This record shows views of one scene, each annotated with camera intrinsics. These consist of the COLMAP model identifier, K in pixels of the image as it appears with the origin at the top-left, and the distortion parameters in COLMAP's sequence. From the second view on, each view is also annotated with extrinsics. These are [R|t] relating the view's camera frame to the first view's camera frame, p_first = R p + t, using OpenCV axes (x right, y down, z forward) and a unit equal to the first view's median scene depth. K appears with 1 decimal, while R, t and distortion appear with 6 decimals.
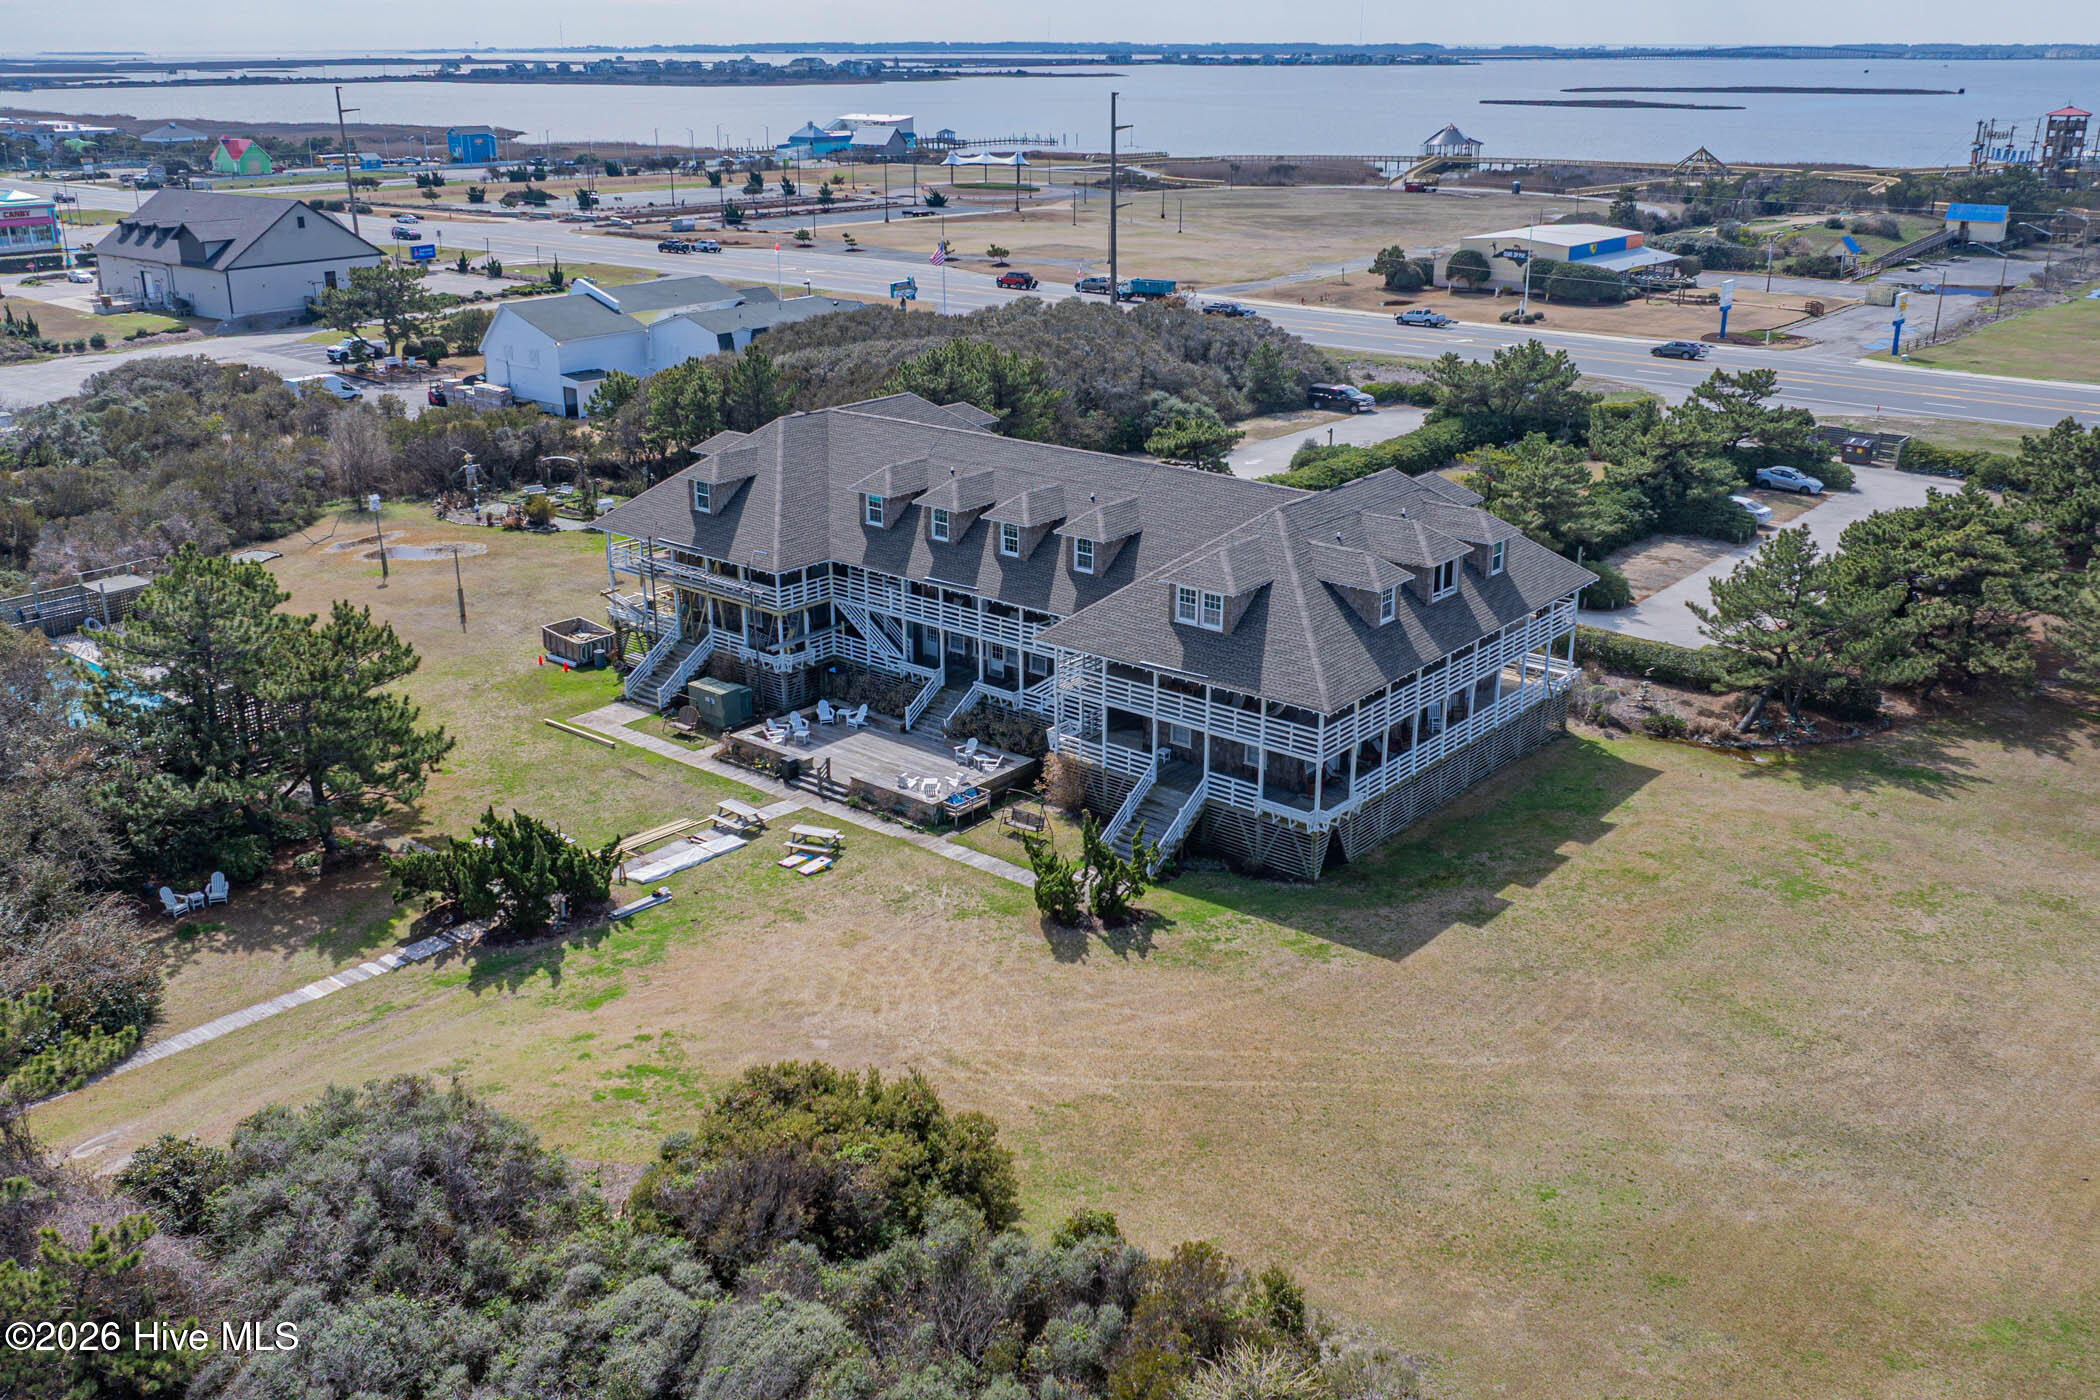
lens RADIAL K [[1921.3, 0, 1049.9], [0, 1921.3, 677.2], [0, 0, 1]] dist [-0.005392, -0.056396]
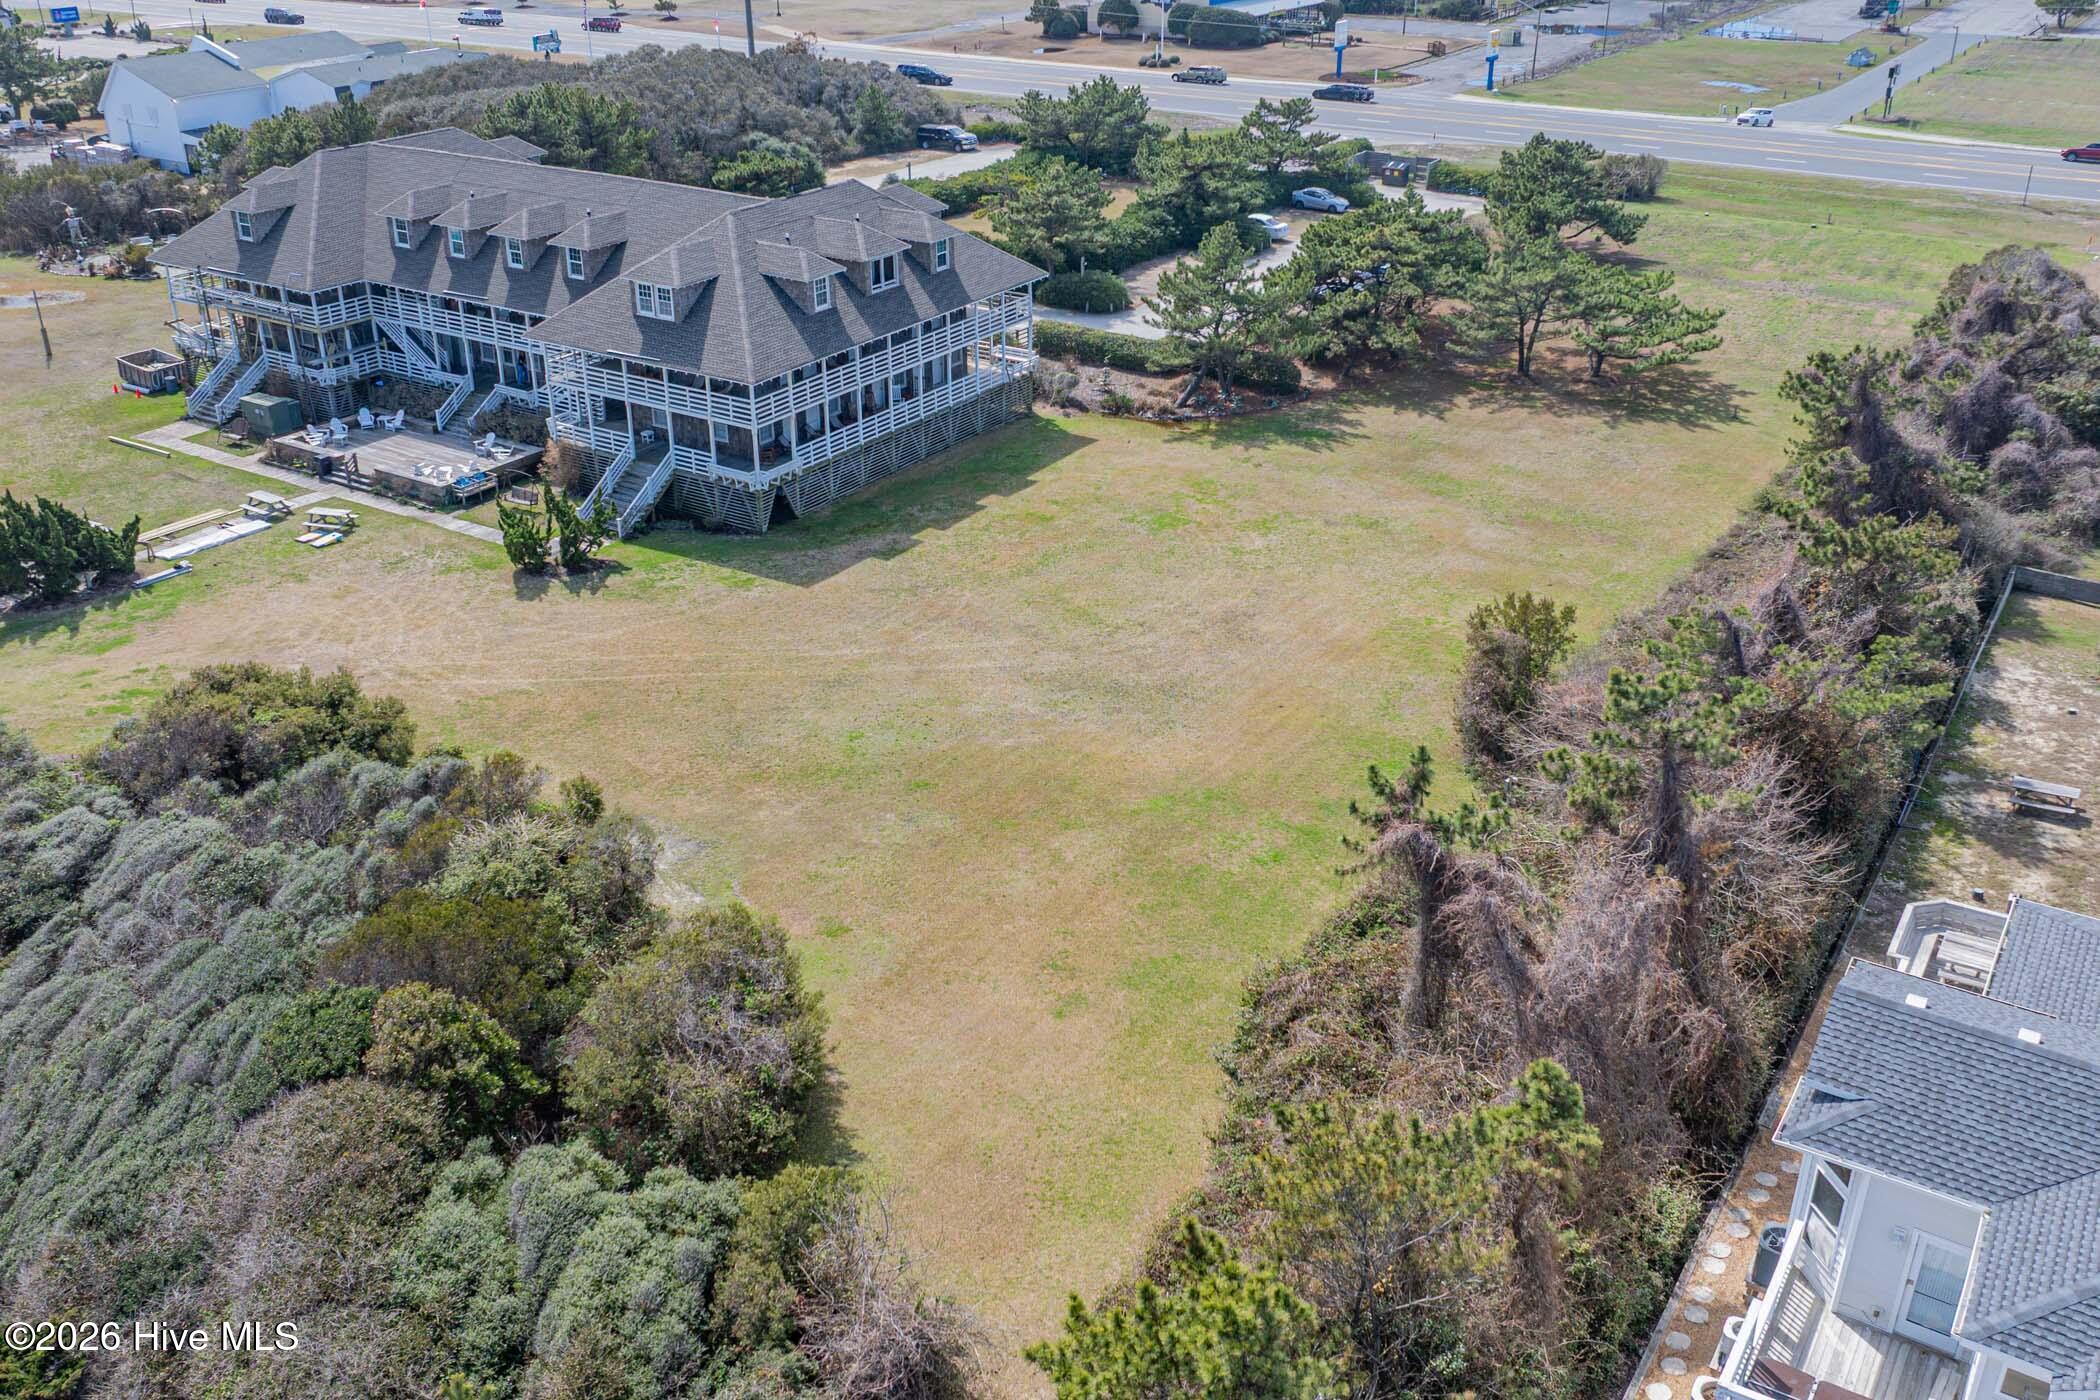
lens RADIAL K [[1926.7, 0, 1060.3], [0, 1926.7, 697.2], [0, 0, 1]] dist [-0.014990, -0.013866]
pose [[0.992999, -0.050397, 0.106829, 0.157484], [0.036849, 0.991447, 0.125197, 0.054521], [-0.112225, -0.120384, 0.986364, -0.161800]]
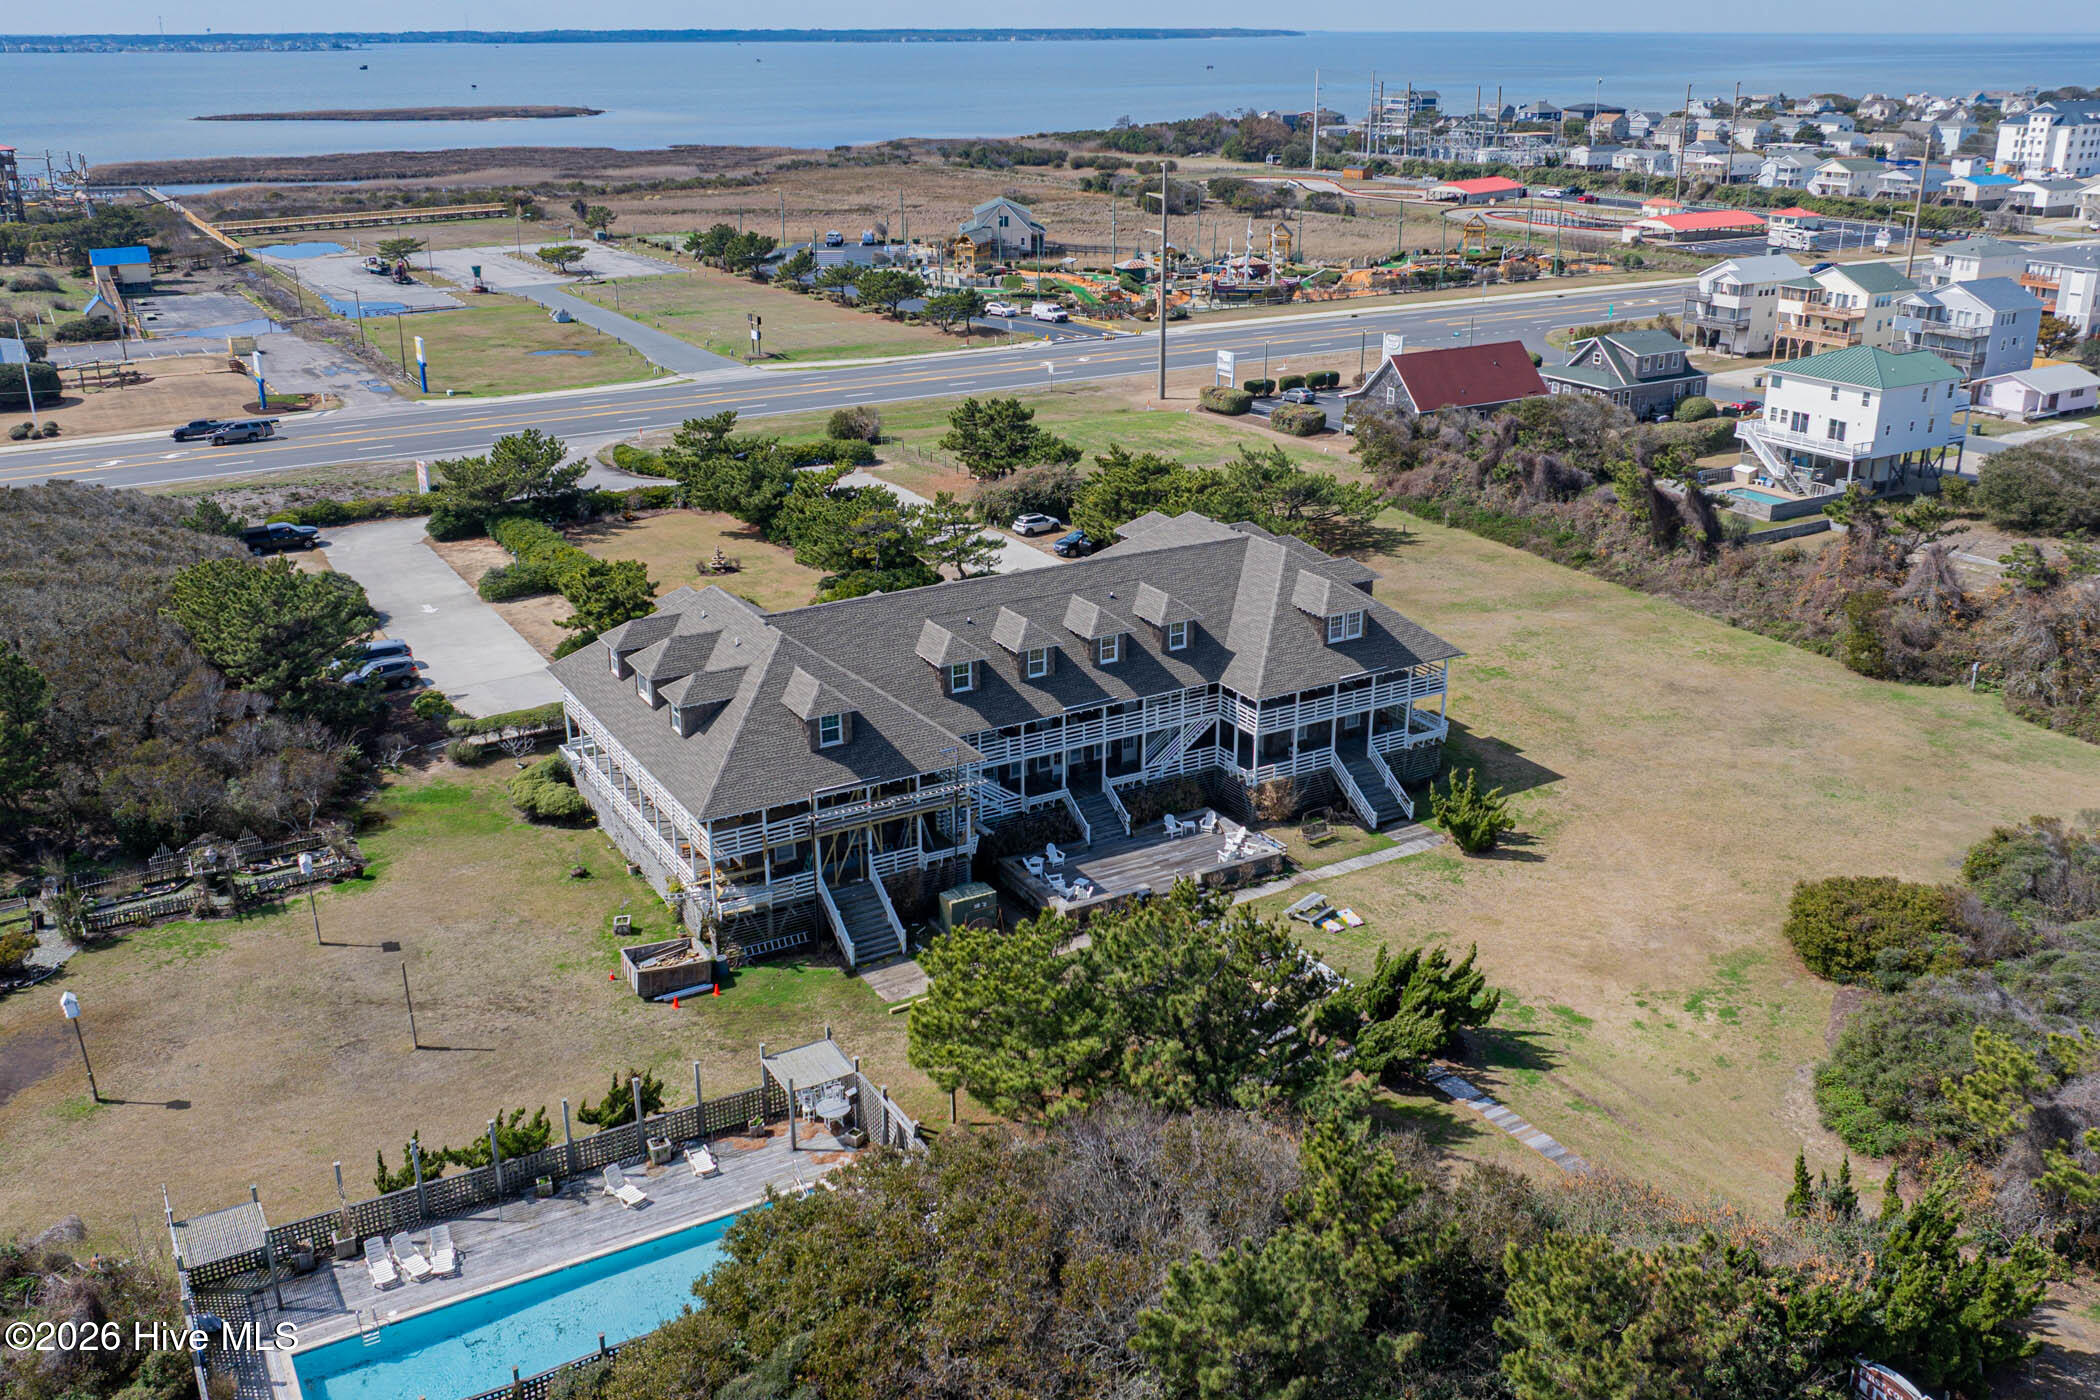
lens RADIAL K [[1832.0, 0, 989.8], [0, 1832.0, 696.1], [0, 0, 1]] dist [-0.007239, -0.012813]
pose [[0.354592, -0.322807, 0.877531, -1.002828], [0.306801, 0.926722, 0.216931, -0.301561], [-0.883254, 0.192305, 0.427646, 0.585193]]
